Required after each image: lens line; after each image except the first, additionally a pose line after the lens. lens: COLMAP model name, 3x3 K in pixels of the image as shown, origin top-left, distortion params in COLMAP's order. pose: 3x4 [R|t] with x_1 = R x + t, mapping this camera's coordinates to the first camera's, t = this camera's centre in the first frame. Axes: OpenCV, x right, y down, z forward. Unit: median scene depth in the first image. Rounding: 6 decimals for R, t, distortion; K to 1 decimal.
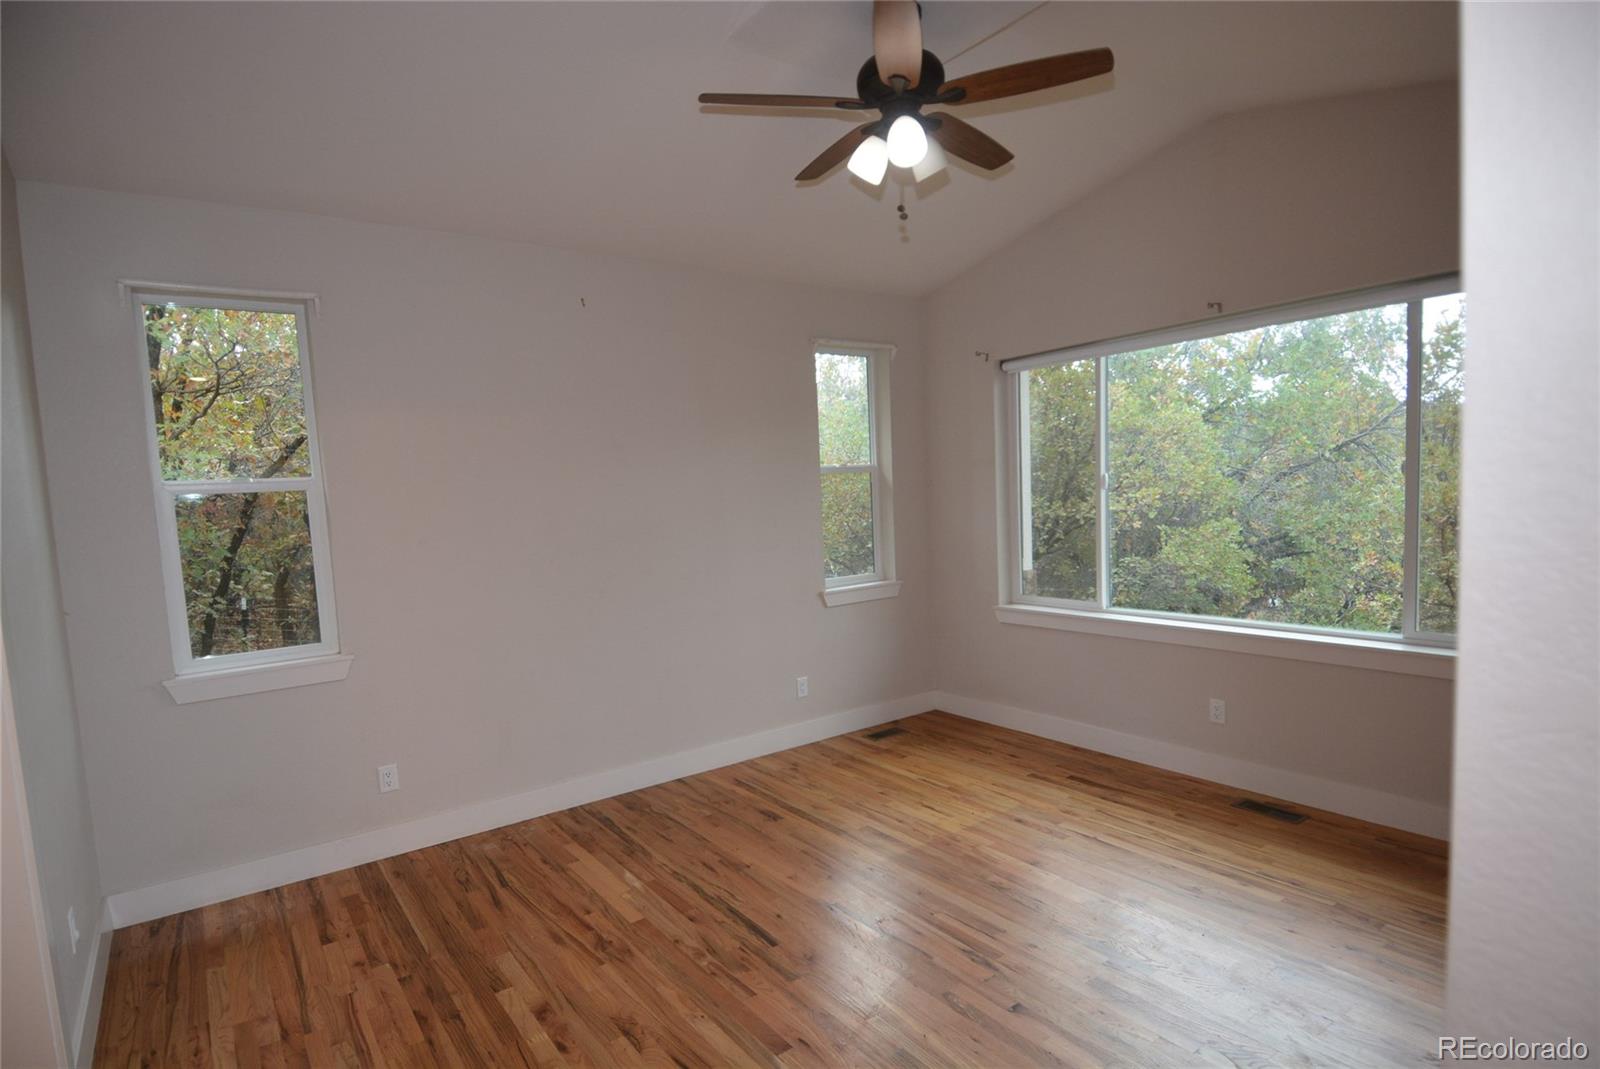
lens RADIAL K [[843.0, 0, 795.8], [0, 843.0, 521.7], [0, 0, 1]] dist [0.026164, -0.030303]
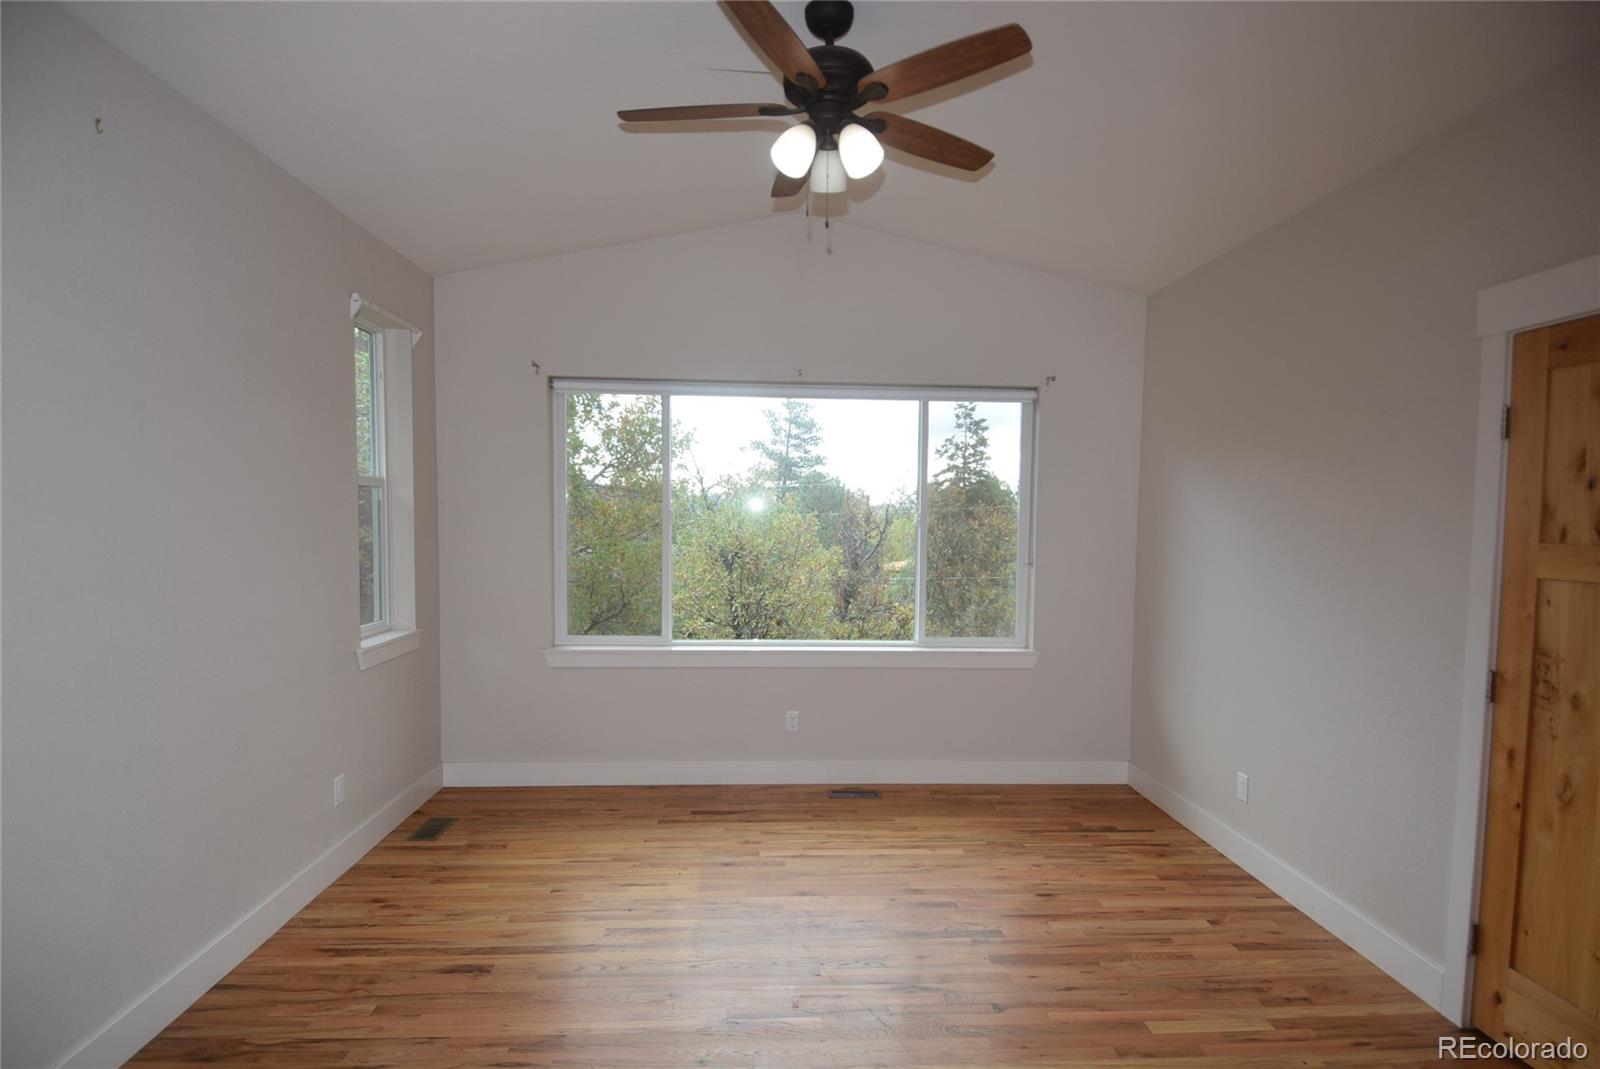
lens RADIAL K [[843.0, 0, 804.0], [0, 843.0, 541.8], [0, 0, 1]] dist [0.026164, -0.030303]
pose [[0.539590, 0.021808, 0.841646, -0.453095], [-0.002872, 0.999706, -0.024062, 0.007638], [-0.841923, 0.010567, 0.539494, 0.358947]]
